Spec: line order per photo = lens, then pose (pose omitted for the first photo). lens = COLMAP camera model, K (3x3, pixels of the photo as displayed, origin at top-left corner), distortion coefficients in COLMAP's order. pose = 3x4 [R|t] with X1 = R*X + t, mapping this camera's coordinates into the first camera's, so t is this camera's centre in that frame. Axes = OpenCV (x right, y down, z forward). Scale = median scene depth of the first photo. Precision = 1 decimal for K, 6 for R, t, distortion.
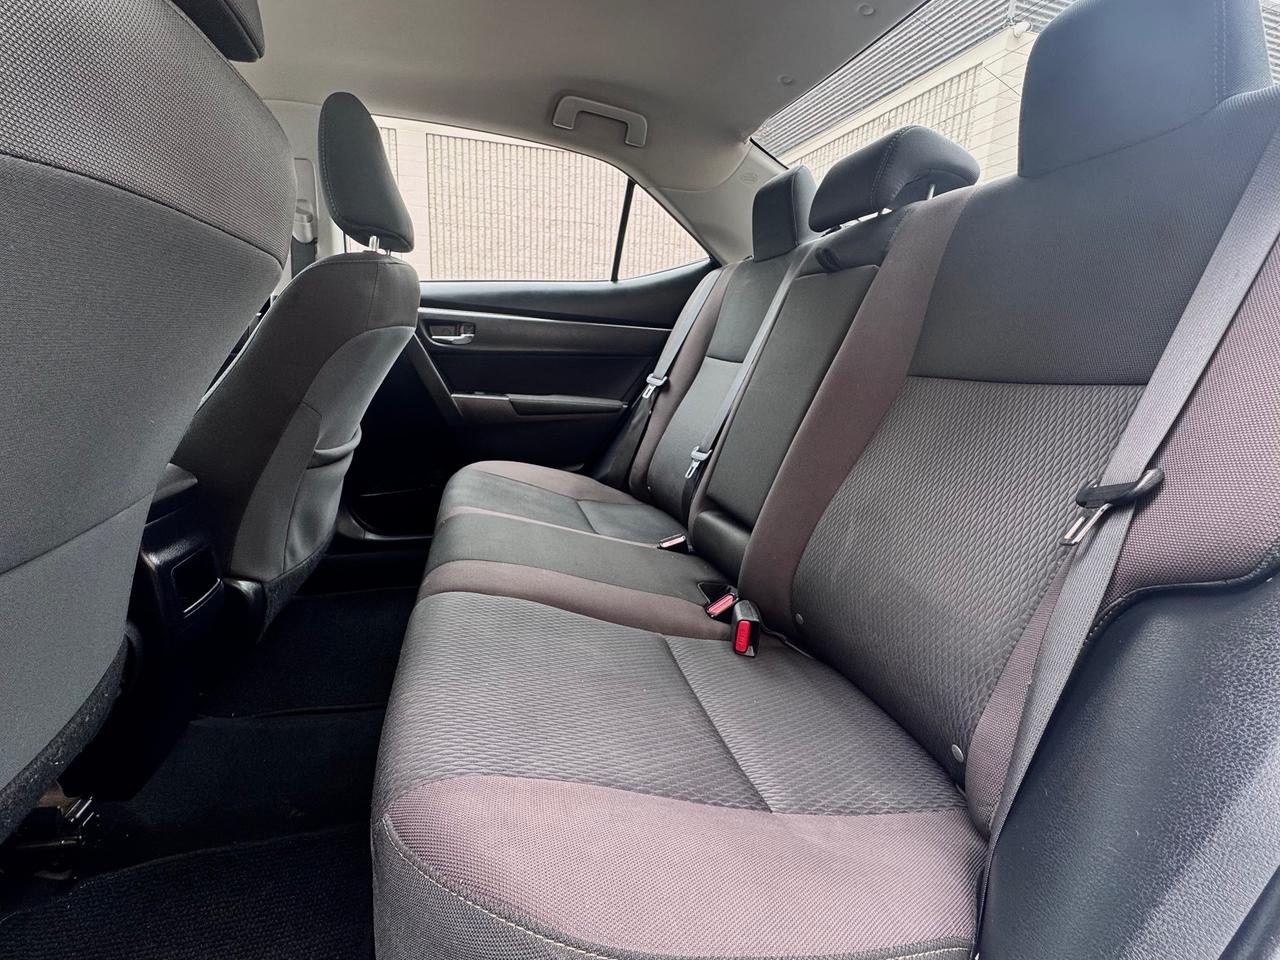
lens RADIAL K [[514.3, 0, 640.0], [0, 514.3, 480.0], [0, 0, 1]] dist [-0.000222, -0.000110]
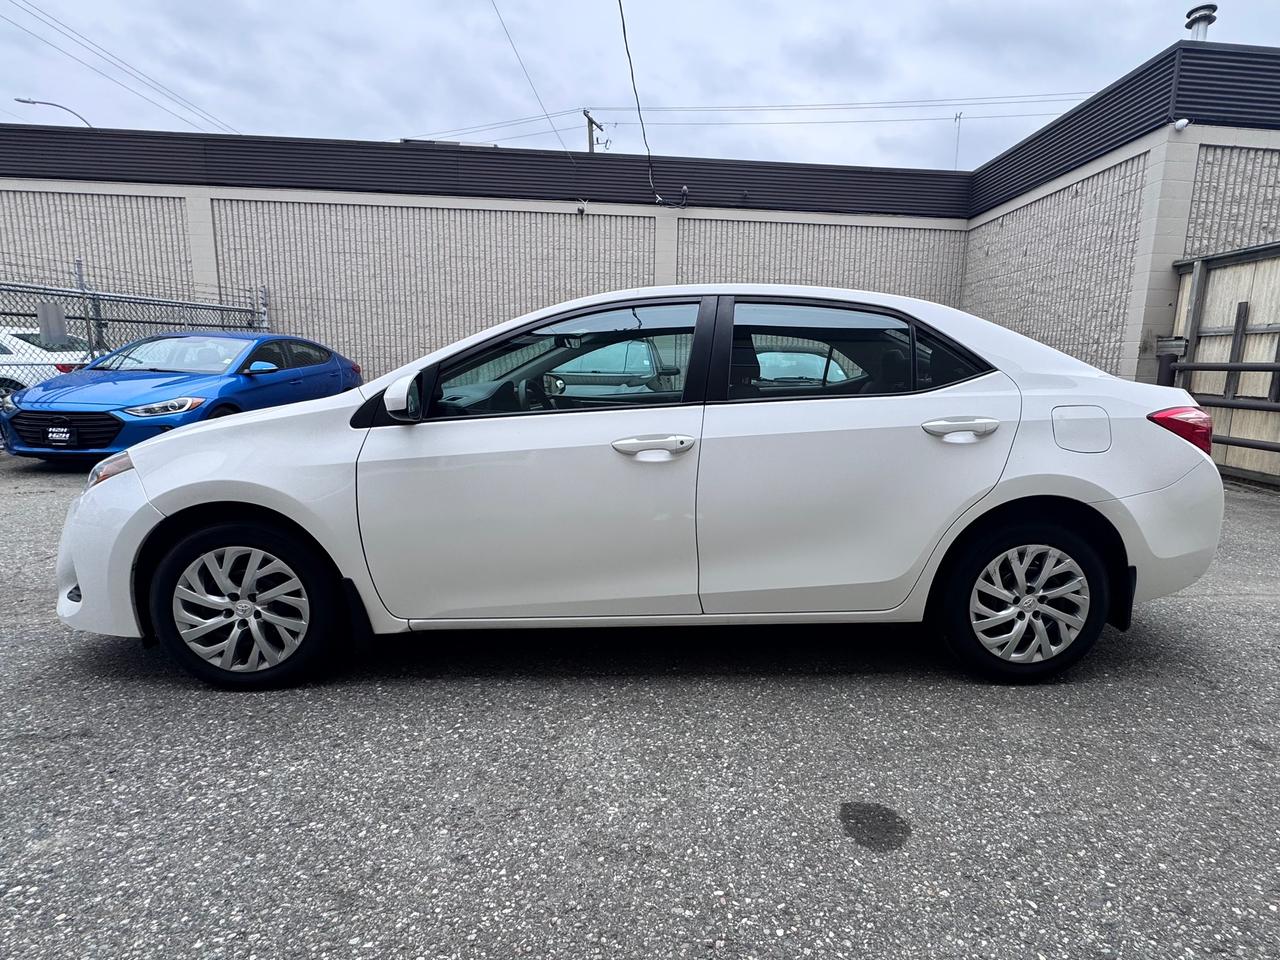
lens RADIAL K [[514.3, 0, 640.0], [0, 514.3, 480.0], [0, 0, 1]] dist [-0.000222, -0.000110]
pose [[0.911825, 0.032556, -0.409286, 0.043913], [-0.048663, 0.998394, -0.028998, 0.008900], [0.407684, 0.046358, 0.911945, -0.191870]]
